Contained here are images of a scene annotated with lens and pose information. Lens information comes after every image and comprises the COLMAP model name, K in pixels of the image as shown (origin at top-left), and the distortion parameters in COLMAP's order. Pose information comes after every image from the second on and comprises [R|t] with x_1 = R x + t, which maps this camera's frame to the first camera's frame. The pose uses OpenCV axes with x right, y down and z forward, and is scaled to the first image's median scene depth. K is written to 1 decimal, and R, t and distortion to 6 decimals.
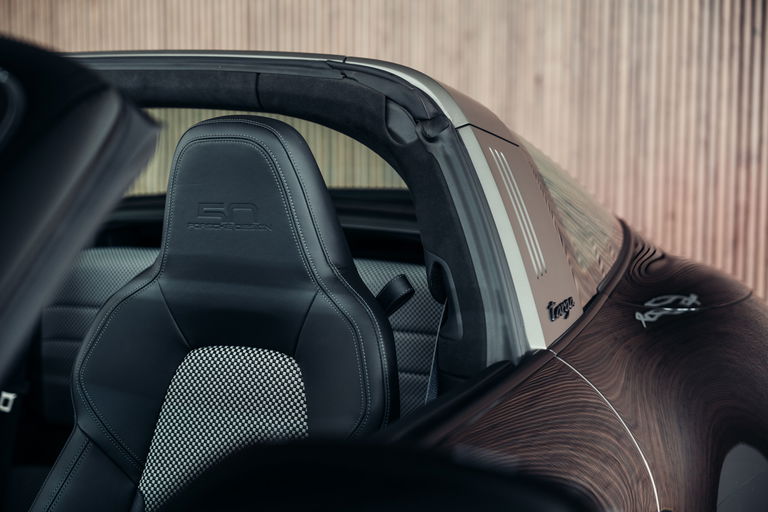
lens RADIAL K [[1217.4, 0, 384.0], [0, 1217.4, 256.0], [0, 0, 1]] dist [0.130042, -0.041129]
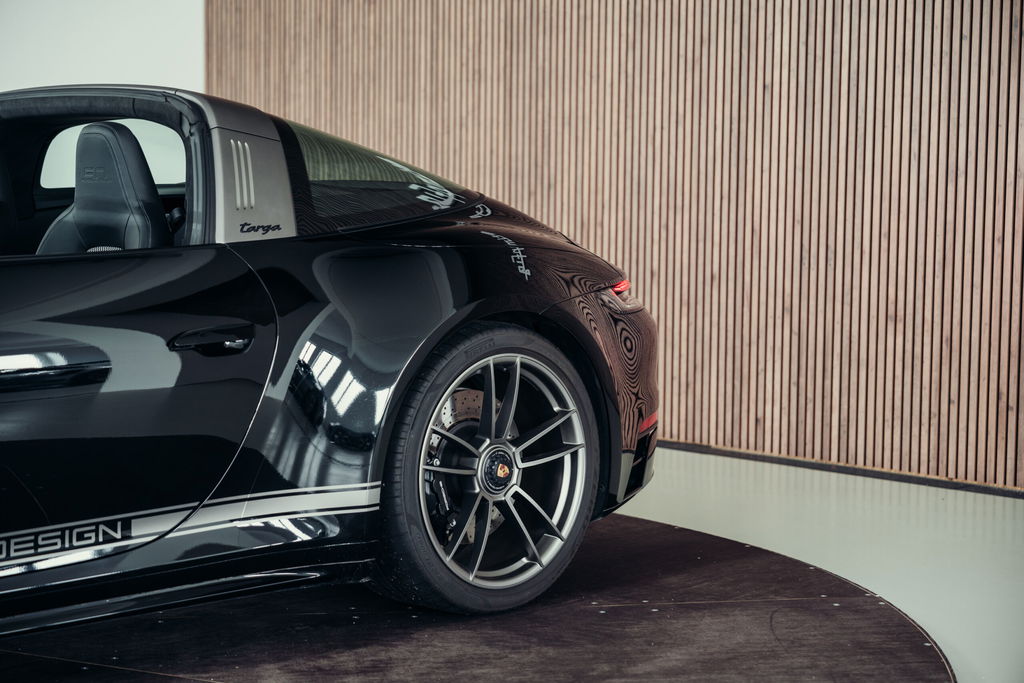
lens RADIAL K [[2021.9, 0, 512.0], [0, 2021.9, 341.5], [0, 0, 1]] dist [0.088801, 0.078294]
pose [[0.947853, 0.036682, -0.316589, 0.901557], [-0.039748, 0.999205, -0.003229, 0.127043], [0.316219, 0.015645, 0.948557, -1.075497]]
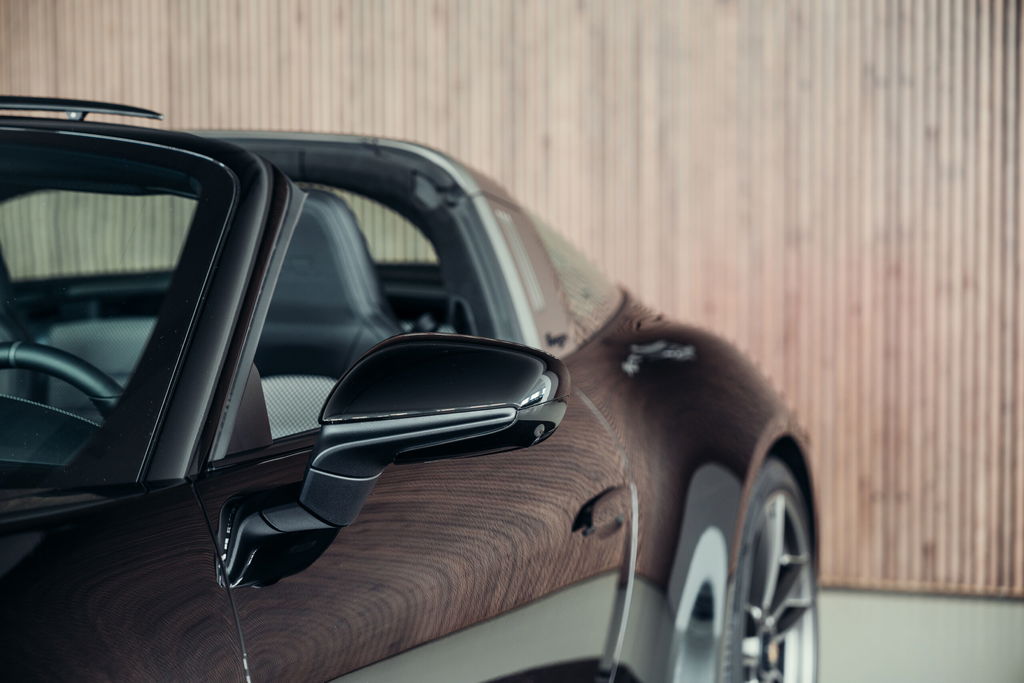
lens RADIAL K [[2021.9, 0, 512.0], [0, 2021.9, 341.5], [0, 0, 1]] dist [0.088801, 0.078294]
pose [[0.994707, -0.015015, 0.101648, -0.067284], [0.018906, 0.999121, -0.037424, 0.074025], [-0.100996, 0.039148, 0.994116, -0.638820]]
